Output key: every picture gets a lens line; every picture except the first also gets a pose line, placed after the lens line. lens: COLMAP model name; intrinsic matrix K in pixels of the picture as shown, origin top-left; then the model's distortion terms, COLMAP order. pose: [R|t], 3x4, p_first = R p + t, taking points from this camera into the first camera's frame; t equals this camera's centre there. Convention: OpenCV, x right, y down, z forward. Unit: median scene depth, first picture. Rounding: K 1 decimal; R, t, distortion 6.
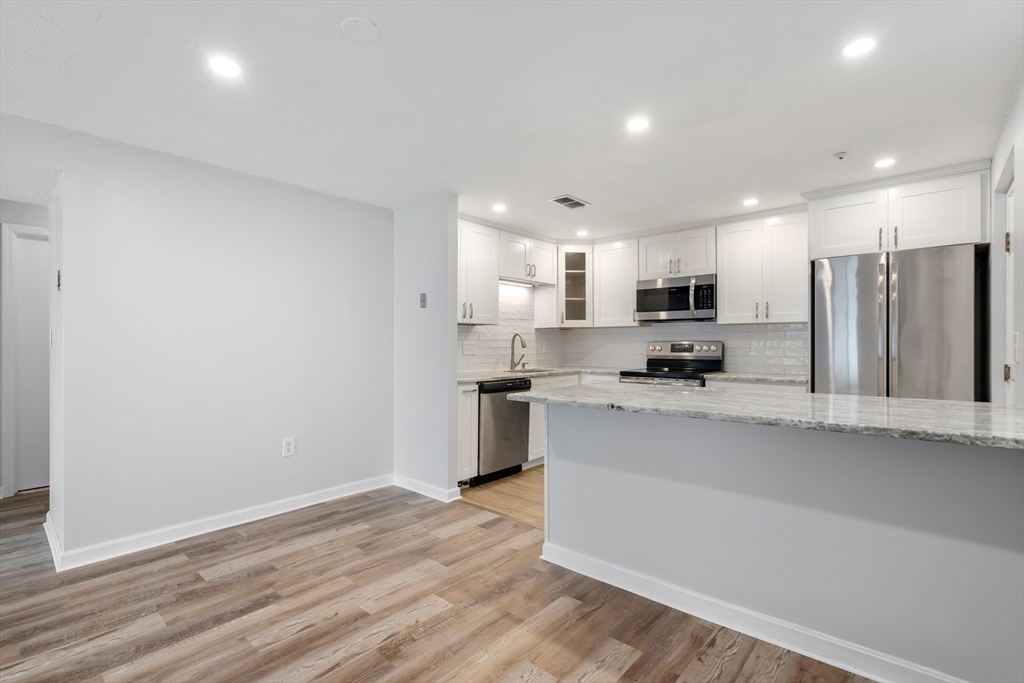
lens RADIAL K [[464.4, 0, 509.5], [0, 464.4, 344.8], [0, 0, 1]] dist [-0.004090, 0.000628]
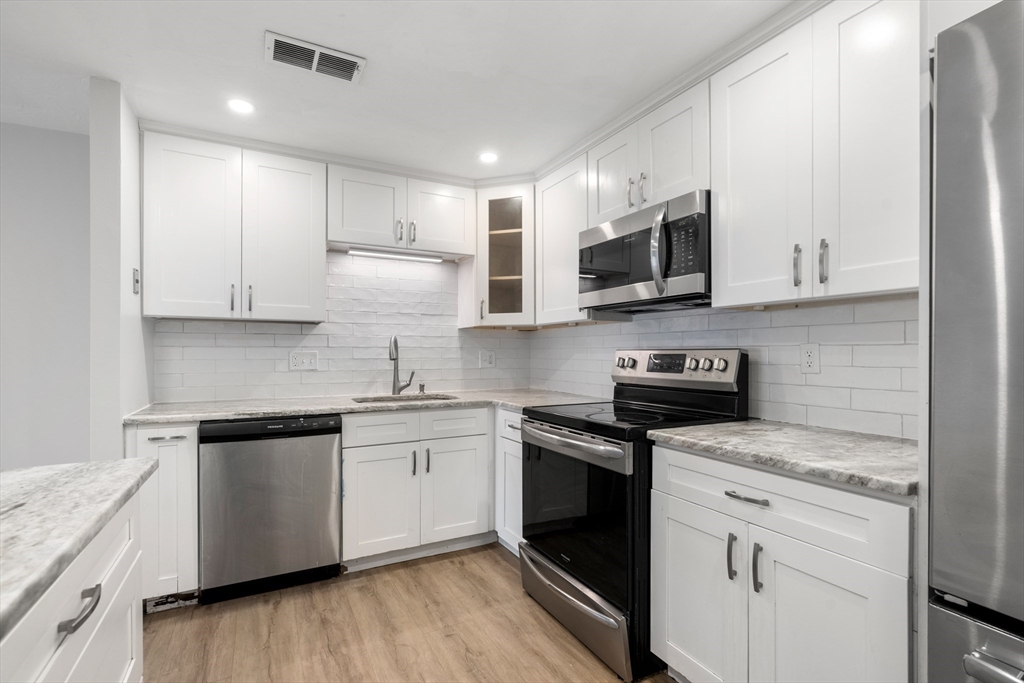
lens RADIAL K [[467.5, 0, 505.4], [0, 467.5, 354.3], [0, 0, 1]] dist [-0.002621, -0.000080]
pose [[0.936687, 0.003436, -0.350150, 0.382638], [-0.003012, 0.999994, 0.001754, -0.002574], [0.350154, -0.000589, 0.936692, 0.486498]]
